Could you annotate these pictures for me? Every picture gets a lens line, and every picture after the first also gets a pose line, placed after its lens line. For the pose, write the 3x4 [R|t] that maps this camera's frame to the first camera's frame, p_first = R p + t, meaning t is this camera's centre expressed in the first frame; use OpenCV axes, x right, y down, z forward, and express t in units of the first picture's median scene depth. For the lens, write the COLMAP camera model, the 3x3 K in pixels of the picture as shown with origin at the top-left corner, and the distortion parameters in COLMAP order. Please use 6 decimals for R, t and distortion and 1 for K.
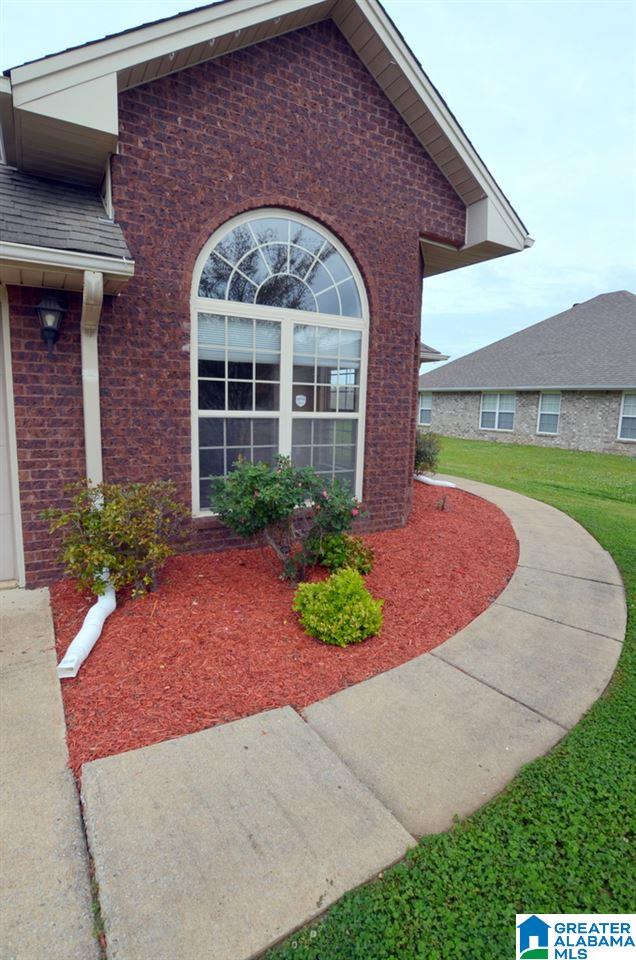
lens RADIAL K [[464.4, 0, 317.5], [0, 464.4, 484.7], [0, 0, 1]] dist [-0.029798, 0.002259]
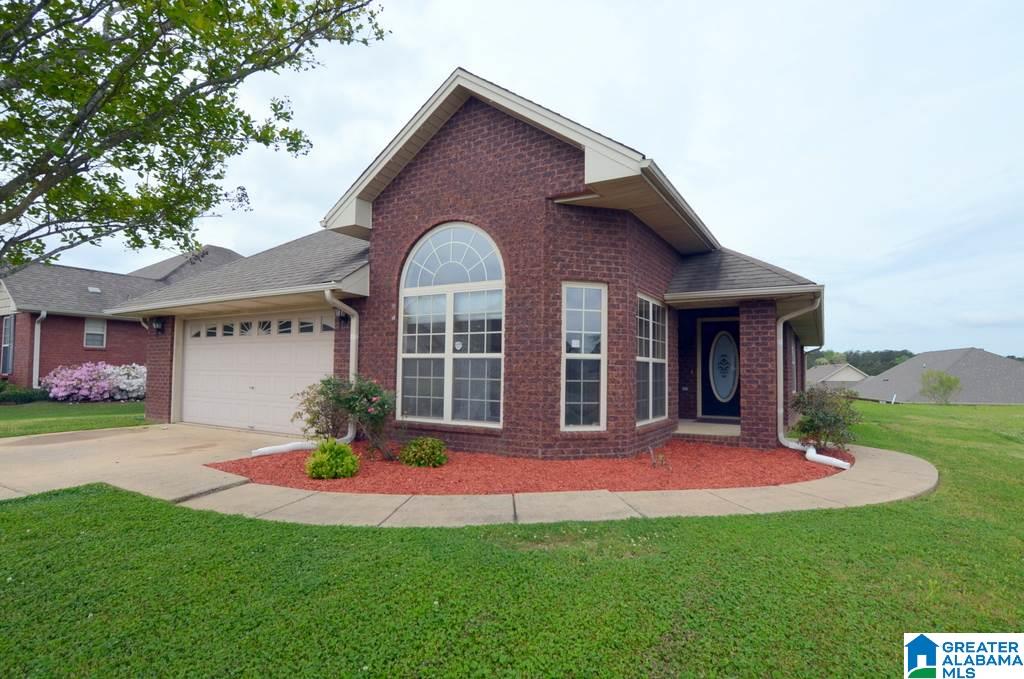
lens RADIAL K [[495.3, 0, 513.0], [0, 495.3, 337.3], [0, 0, 1]] dist [-0.029798, 0.002259]
pose [[0.519986, -0.054983, -0.852403, 1.311459], [-0.125987, 0.982075, -0.140202, -0.018146], [0.844832, 0.180295, 0.503738, 0.387242]]
